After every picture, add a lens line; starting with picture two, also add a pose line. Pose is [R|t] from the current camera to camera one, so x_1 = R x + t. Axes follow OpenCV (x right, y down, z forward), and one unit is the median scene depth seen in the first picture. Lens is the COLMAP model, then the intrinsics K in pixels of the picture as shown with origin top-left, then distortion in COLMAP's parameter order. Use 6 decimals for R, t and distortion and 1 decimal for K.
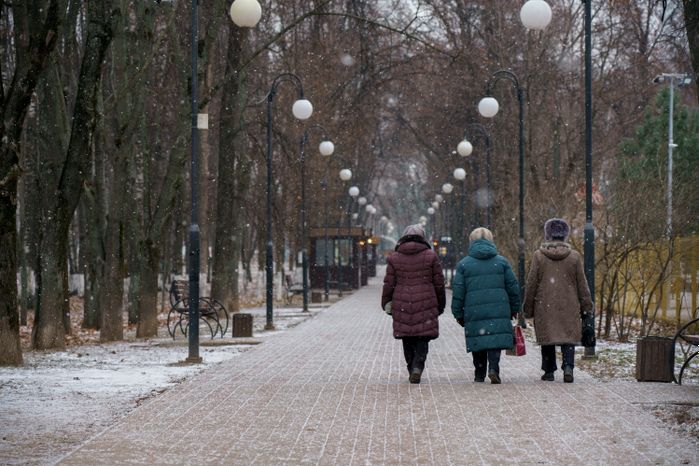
lens RADIAL K [[2106.4, 0, 349.5], [0, 2106.4, 233.0], [0, 0, 1]] dist [0.007359, 0.002563]
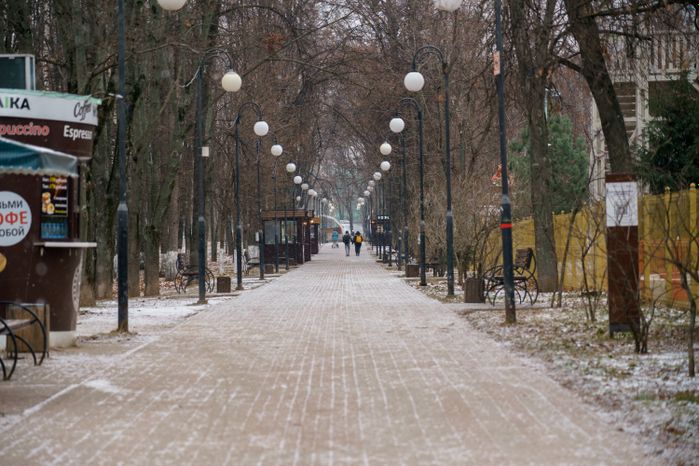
lens RADIAL K [[2130.2, 0, 349.5], [0, 2130.2, 233.0], [0, 0, 1]] dist [0.010695, 0.011840]
pose [[0.999507, -0.015795, 0.027135, -0.001933], [0.015517, 0.999825, 0.010429, -0.002292], [-0.027295, -0.010003, 0.999577, -0.200609]]
